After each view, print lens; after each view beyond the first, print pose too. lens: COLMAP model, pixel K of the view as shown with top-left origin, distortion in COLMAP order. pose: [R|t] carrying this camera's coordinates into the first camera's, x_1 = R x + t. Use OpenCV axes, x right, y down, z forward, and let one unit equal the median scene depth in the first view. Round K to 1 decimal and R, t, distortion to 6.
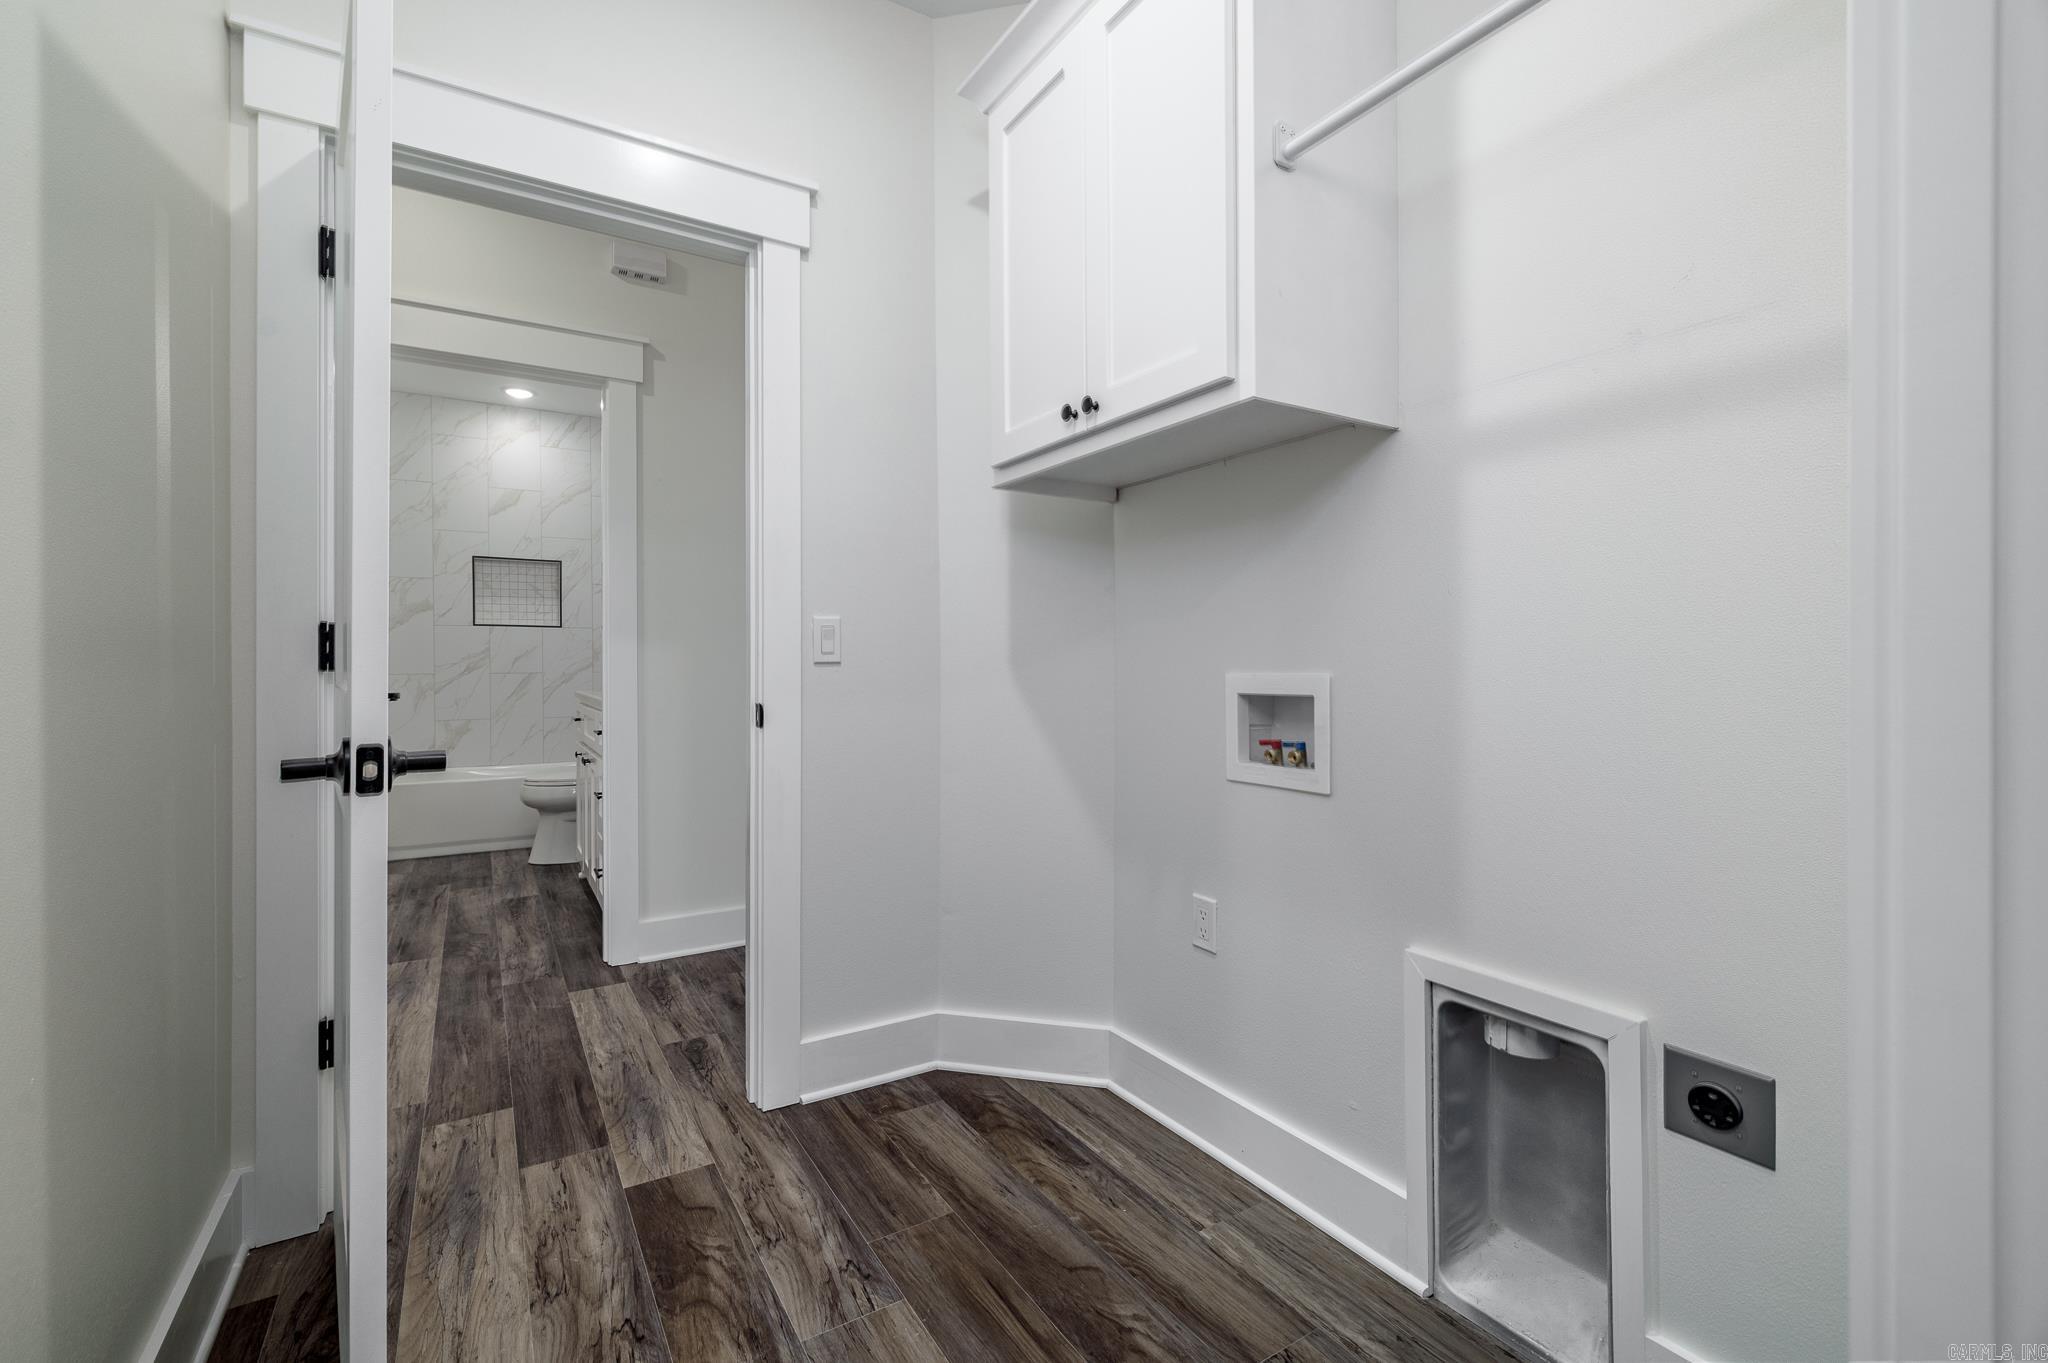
lens RADIAL K [[879.1, 0, 1025.6], [0, 879.1, 667.2], [0, 0, 1]] dist [0.001409, 0.000123]
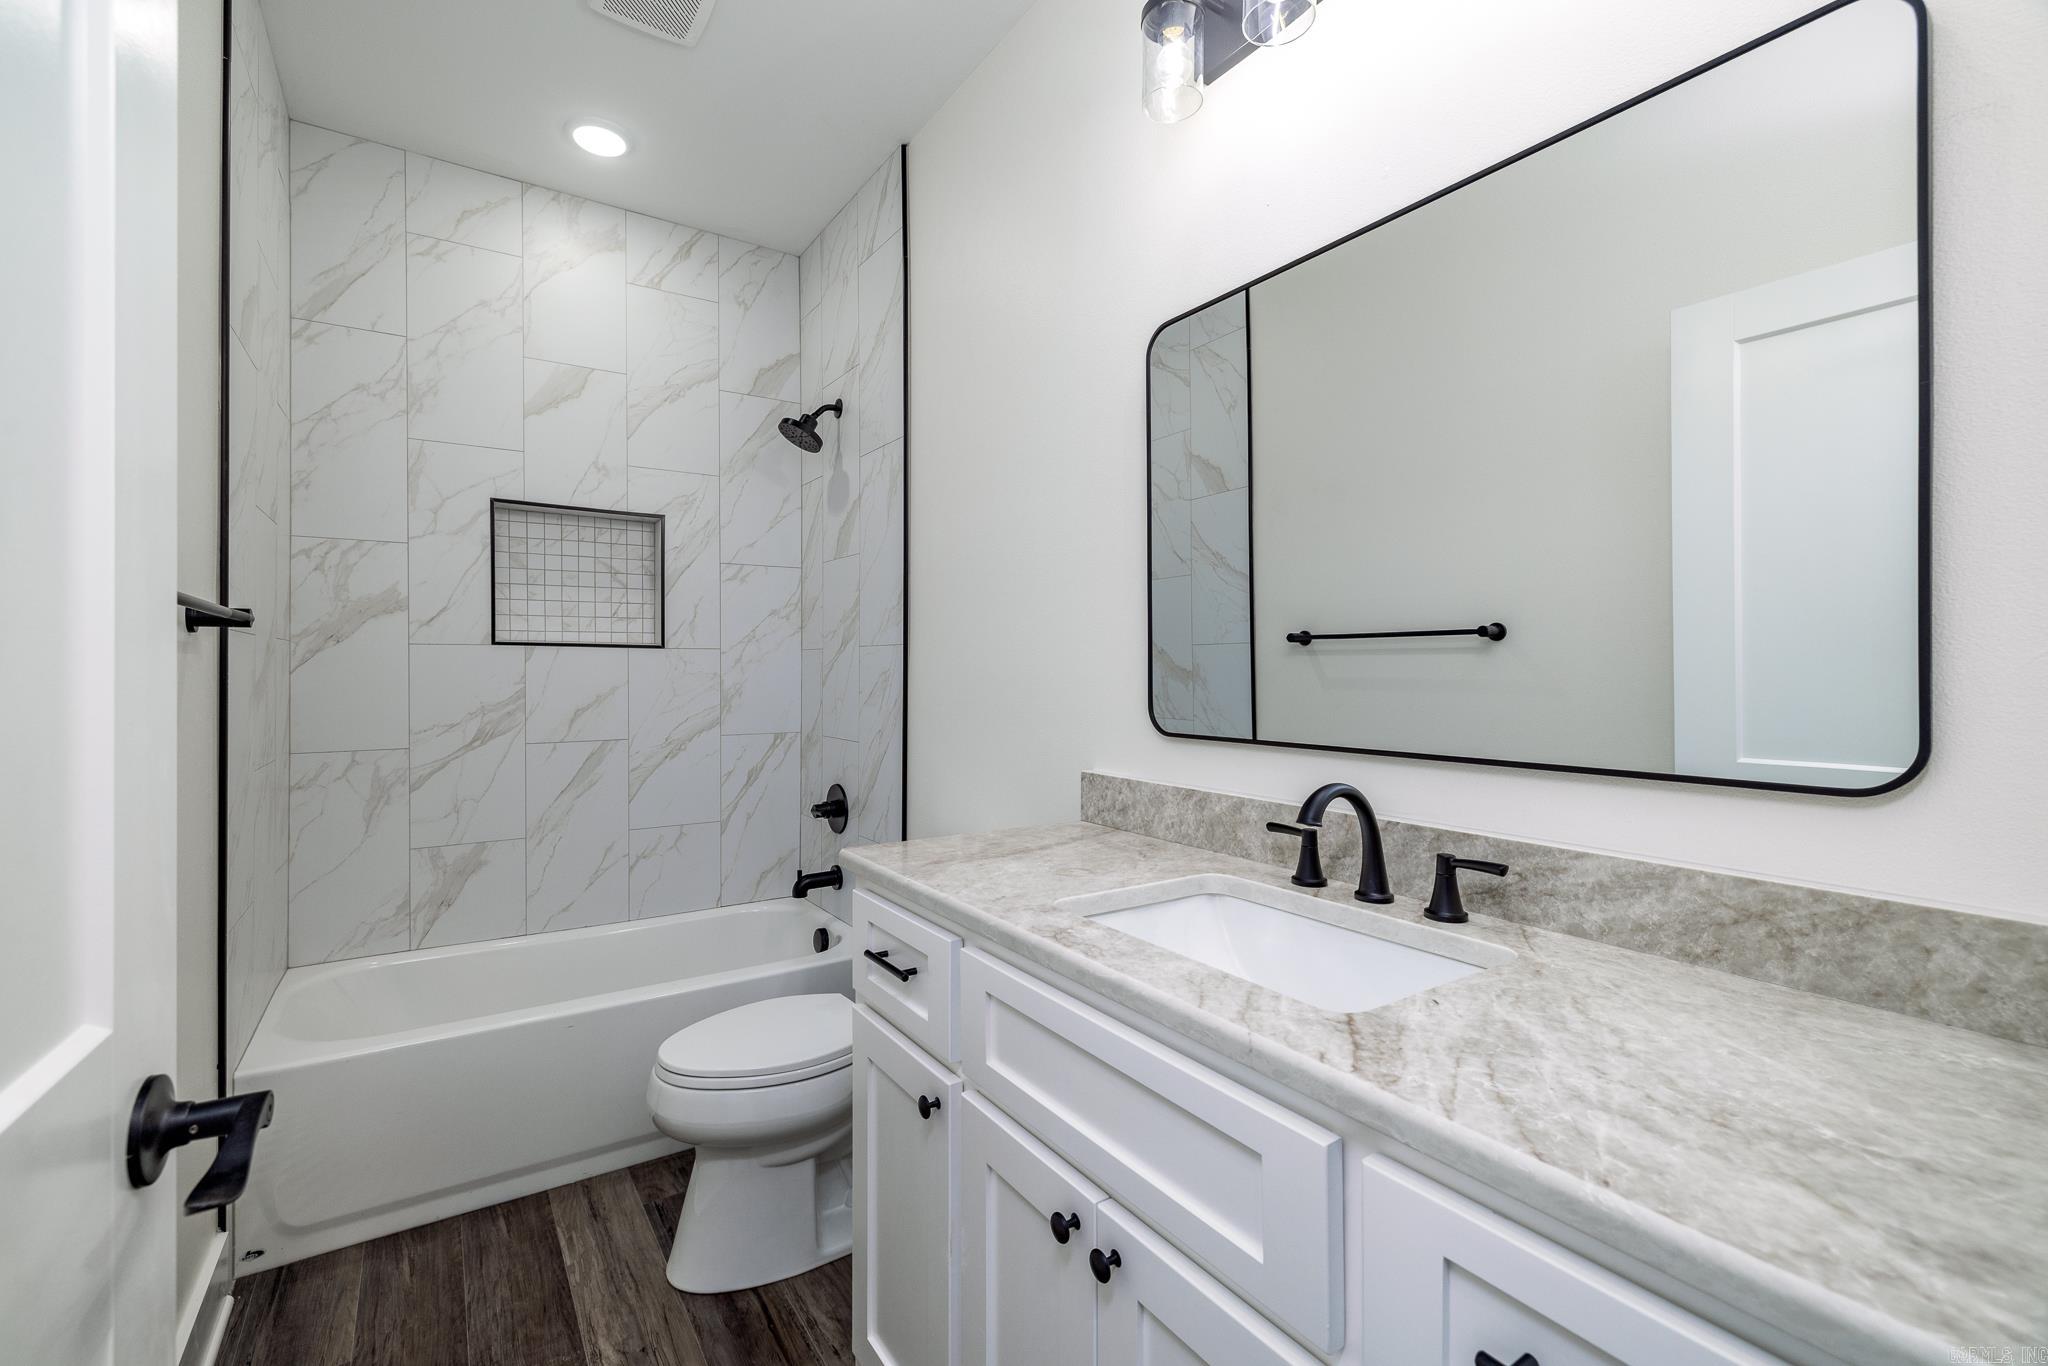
lens RADIAL K [[864.2, 0, 1008.1], [0, 864.2, 668.7], [0, 0, 1]] dist [-0.000012, 0.000013]
pose [[0.999642, -0.001619, 0.026707, -0.351551], [0.001891, 0.999947, -0.010166, -0.028204], [-0.026689, 0.010213, 0.999592, 0.511361]]
